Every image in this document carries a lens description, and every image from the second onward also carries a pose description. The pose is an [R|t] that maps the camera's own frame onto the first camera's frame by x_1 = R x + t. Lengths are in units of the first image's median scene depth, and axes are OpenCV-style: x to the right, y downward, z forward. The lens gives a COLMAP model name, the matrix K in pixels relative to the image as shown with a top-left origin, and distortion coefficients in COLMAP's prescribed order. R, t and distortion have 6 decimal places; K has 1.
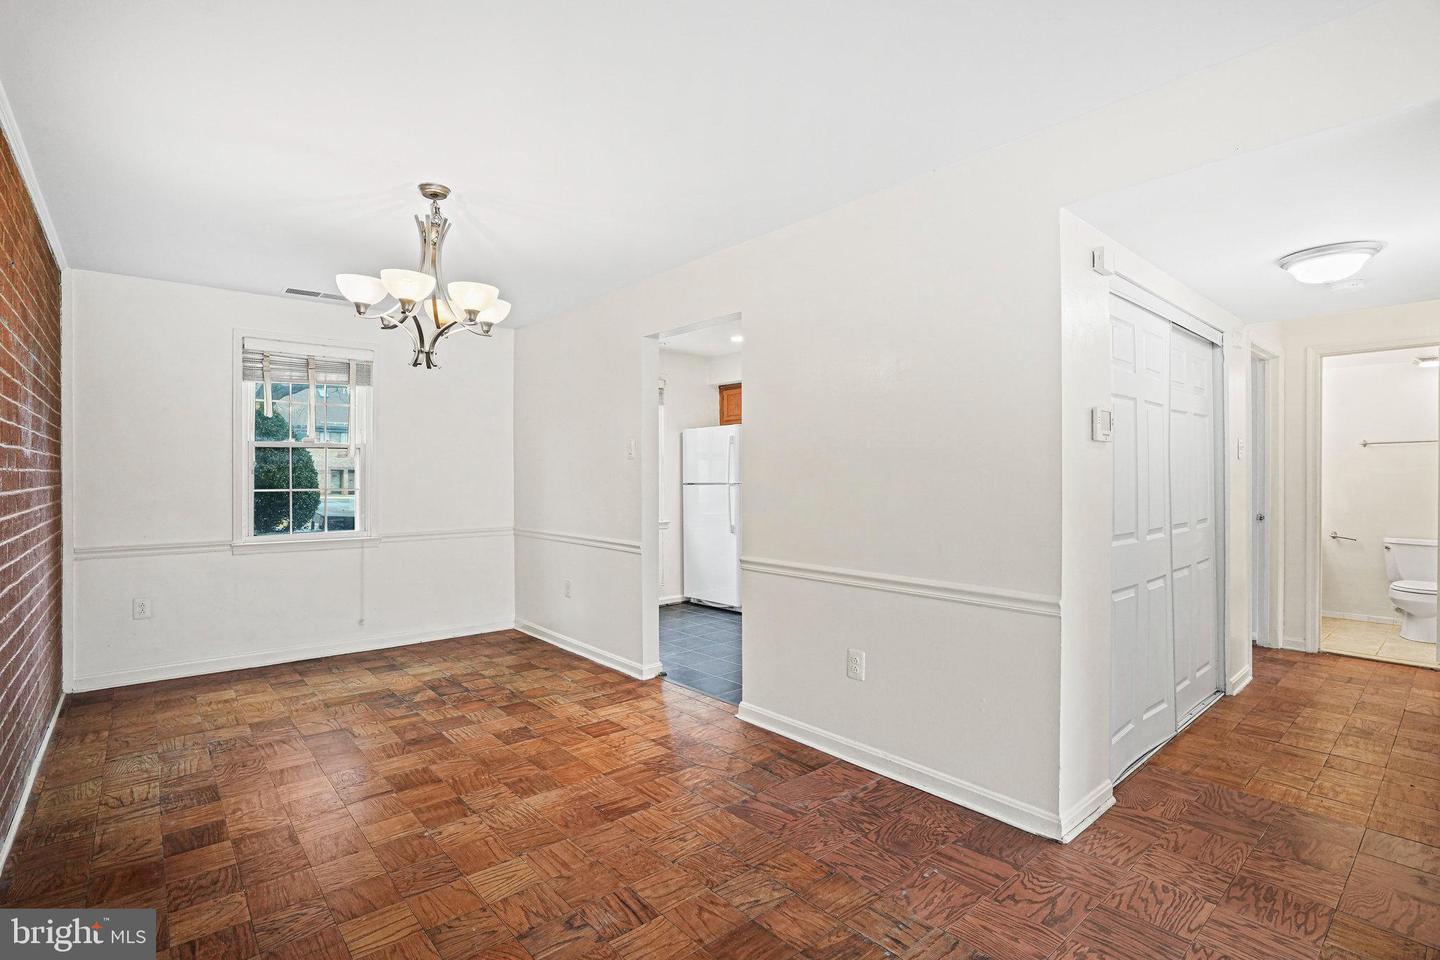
lens RADIAL K [[687.0, 0, 707.7], [0, 687.0, 475.4], [0, 0, 1]] dist [-0.054167, 0.019581]
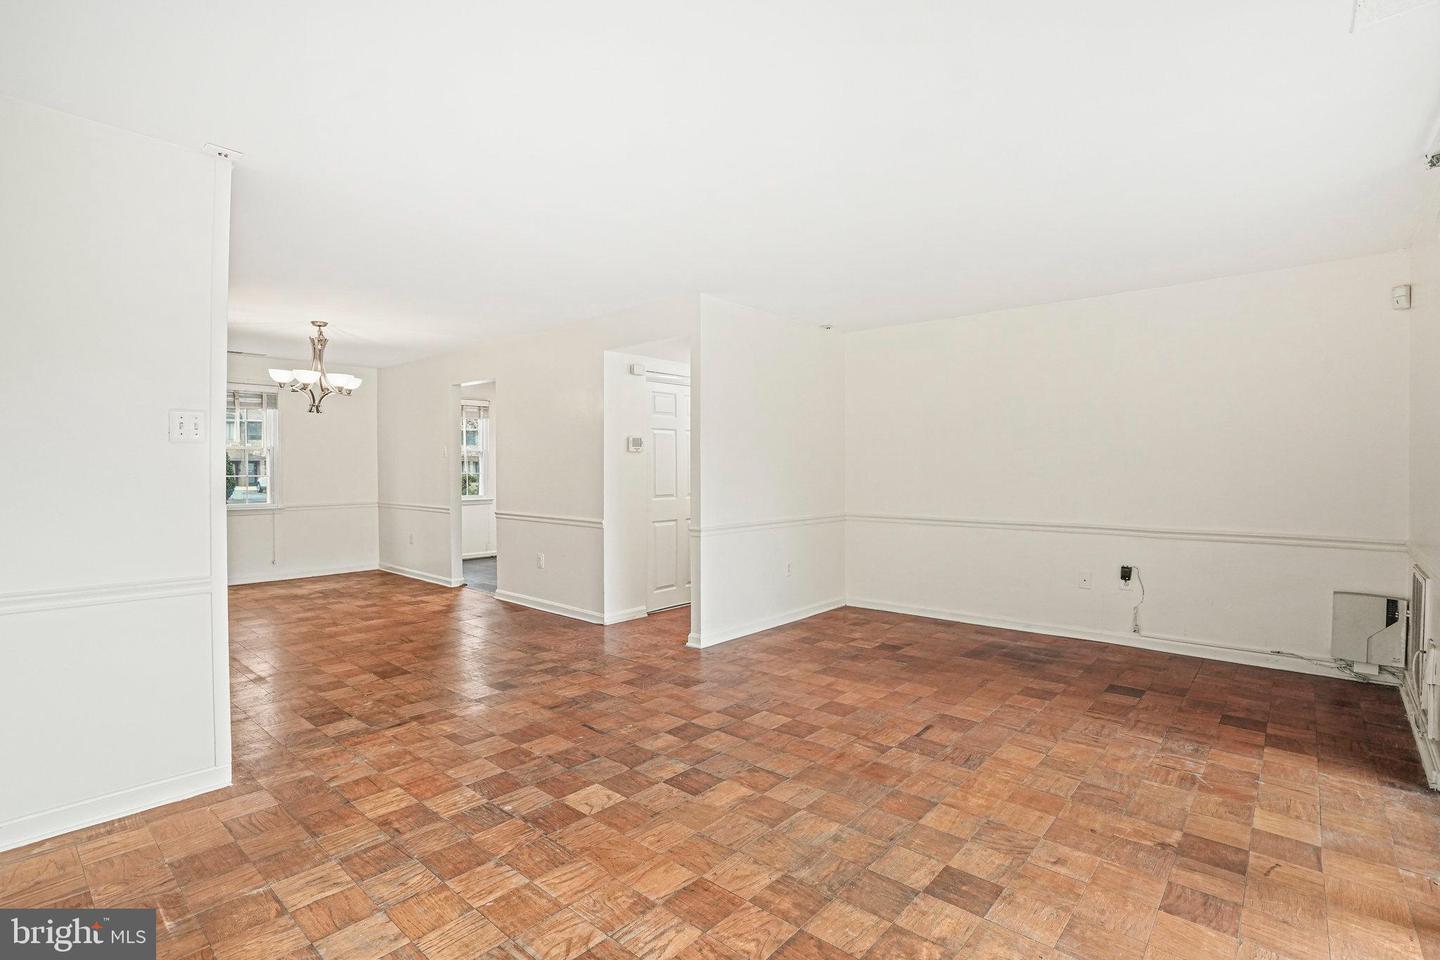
lens RADIAL K [[687.0, 0, 707.5], [0, 687.0, 474.9], [0, 0, 1]] dist [-0.054167, 0.019581]
pose [[0.990715, -0.004174, 0.135894, 0.439672], [0.002483, 0.999917, 0.012611, -0.002047], [-0.135935, -0.012157, 0.990643, -1.090016]]
